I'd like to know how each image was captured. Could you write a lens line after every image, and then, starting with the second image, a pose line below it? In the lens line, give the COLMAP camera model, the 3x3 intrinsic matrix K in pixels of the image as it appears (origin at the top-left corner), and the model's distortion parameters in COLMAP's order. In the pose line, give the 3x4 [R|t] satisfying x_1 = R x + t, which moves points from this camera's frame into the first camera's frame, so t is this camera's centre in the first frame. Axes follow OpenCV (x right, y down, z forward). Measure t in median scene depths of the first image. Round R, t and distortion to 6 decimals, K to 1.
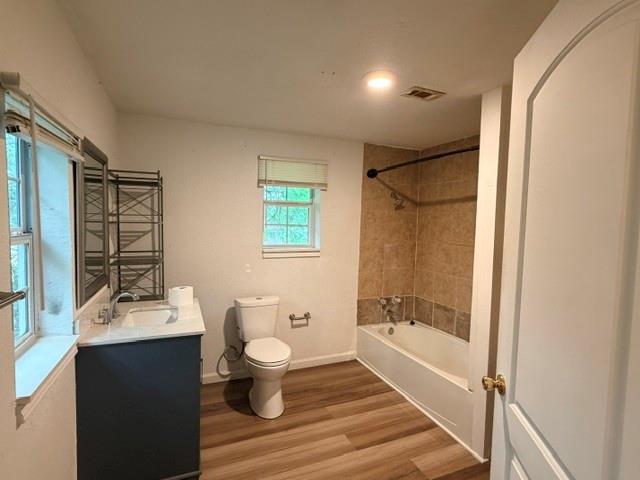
lens RADIAL K [[331.1, 0, 320.0], [0, 331.1, 240.0], [0, 0, 1]] dist [0.000186, -0.002122]
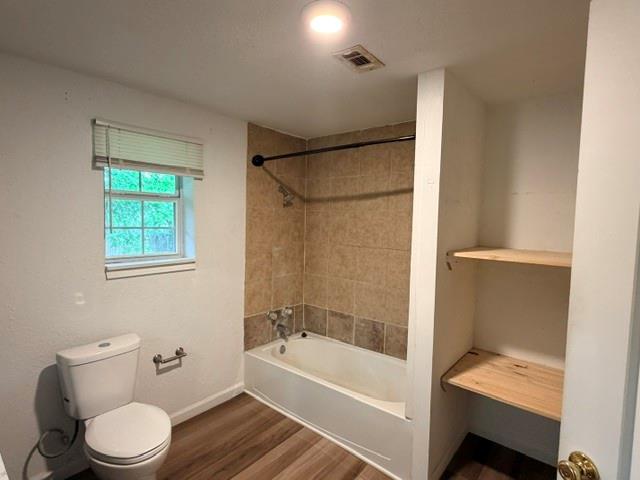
lens RADIAL K [[331.1, 0, 320.0], [0, 331.1, 240.0], [0, 0, 1]] dist [0.000186, -0.002122]
pose [[0.888966, -0.031352, 0.456898, -0.086735], [0.023974, 0.999472, 0.021938, -0.023856], [-0.457345, -0.008548, 0.889248, 0.216135]]
